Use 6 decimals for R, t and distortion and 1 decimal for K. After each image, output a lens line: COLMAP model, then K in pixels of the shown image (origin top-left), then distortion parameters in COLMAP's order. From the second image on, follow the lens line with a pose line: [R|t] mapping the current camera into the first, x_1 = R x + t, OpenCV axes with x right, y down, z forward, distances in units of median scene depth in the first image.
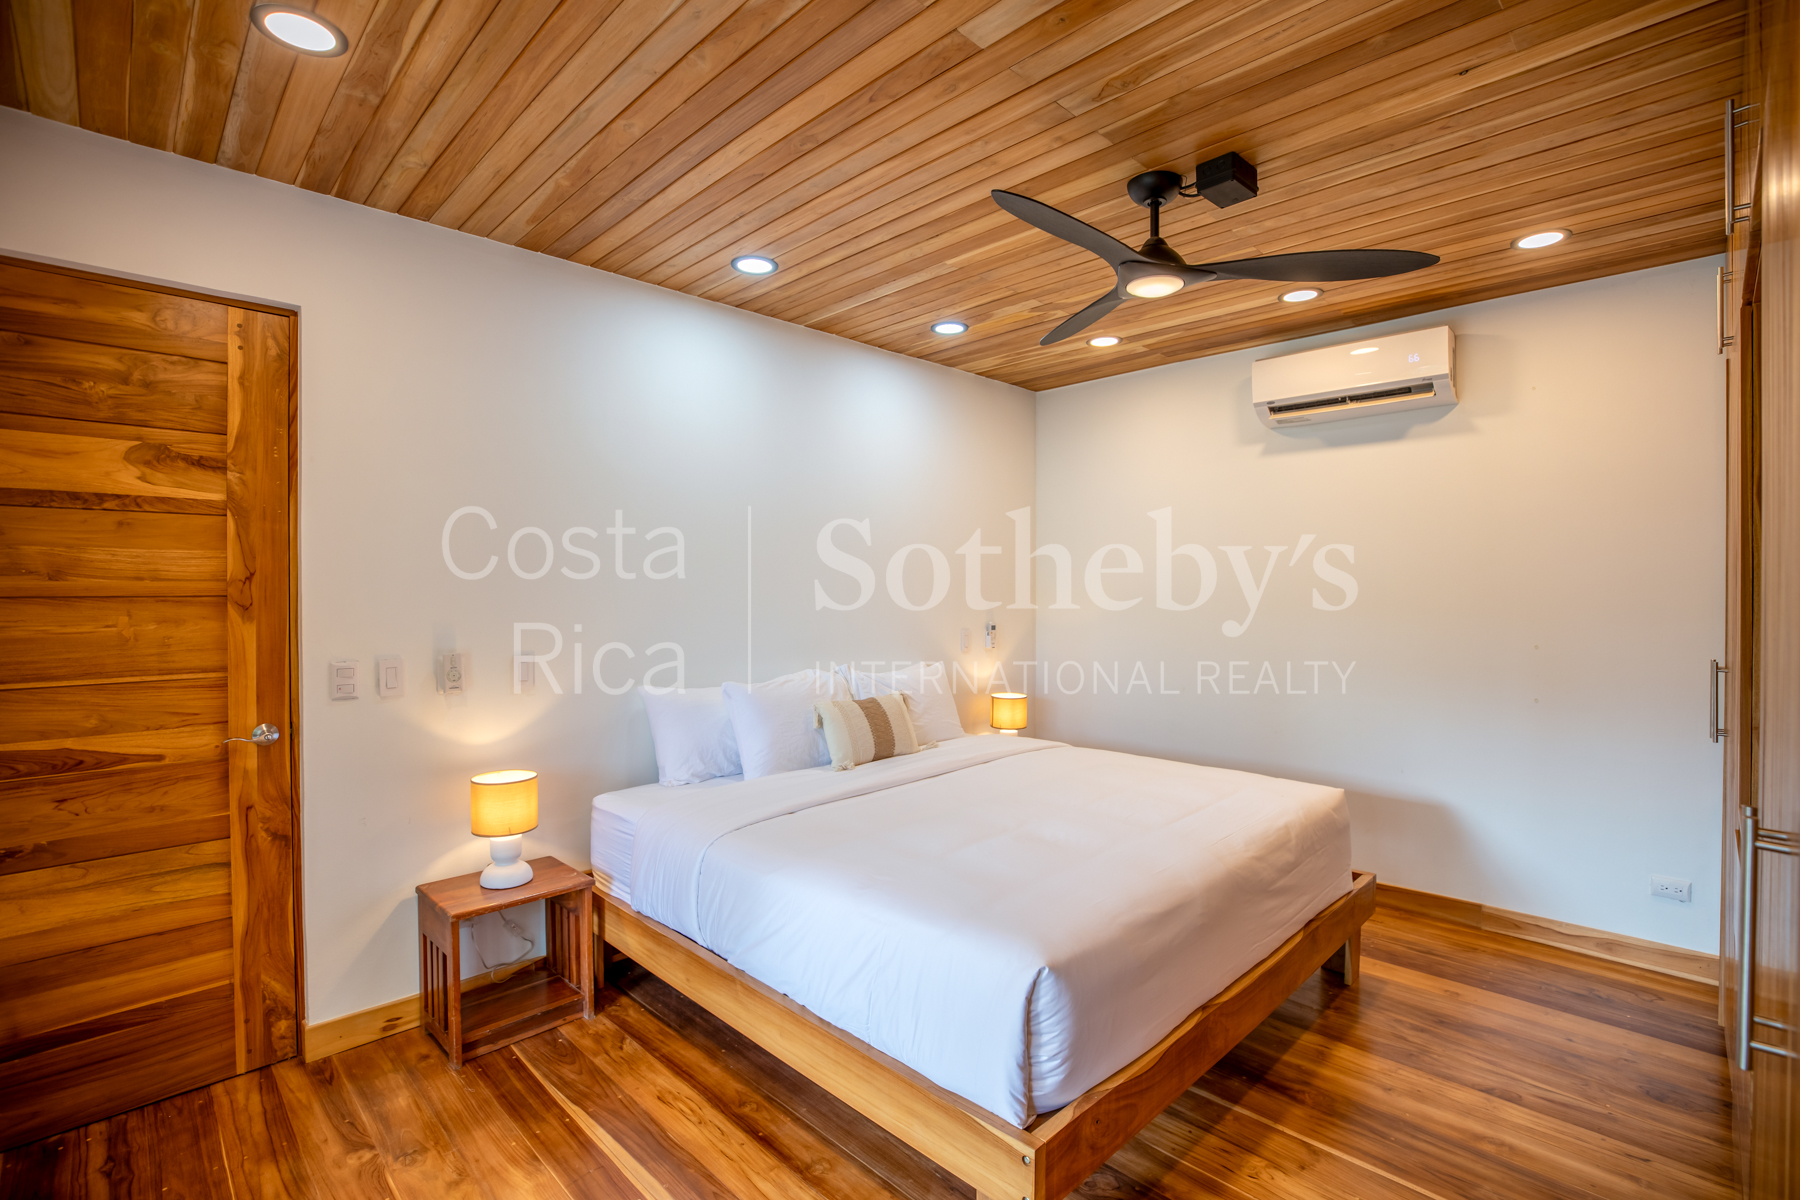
lens RADIAL K [[831.6, 0, 899.8], [0, 831.6, 599.1], [0, 0, 1]] dist [-0.036128, 0.009641]
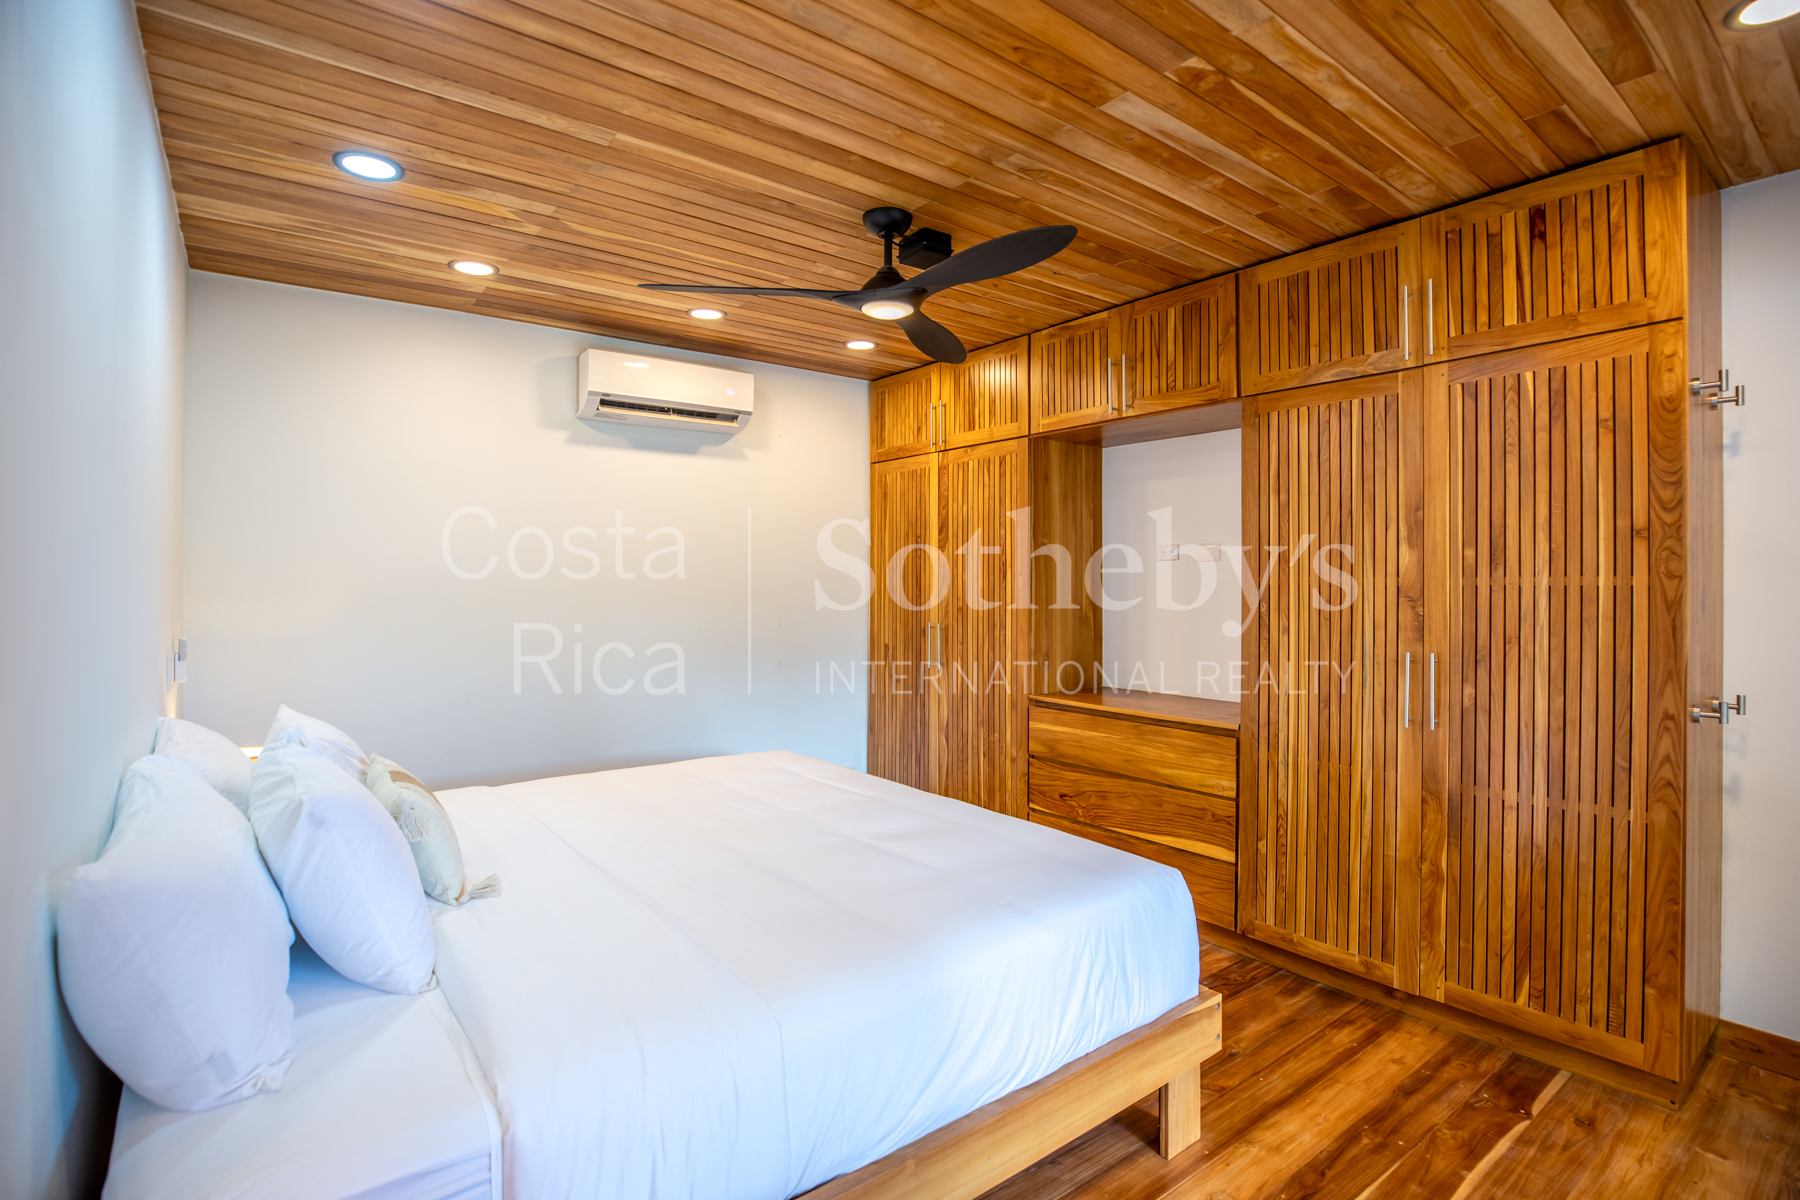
lens RADIAL K [[831.6, 0, 896.4], [0, 831.6, 586.6], [0, 0, 1]] dist [-0.036128, 0.009641]
pose [[0.137461, -0.008207, 0.990473, -0.529753], [0.012291, 0.999903, 0.006579, -0.010230], [-0.990431, 0.011270, 0.137549, 0.560762]]
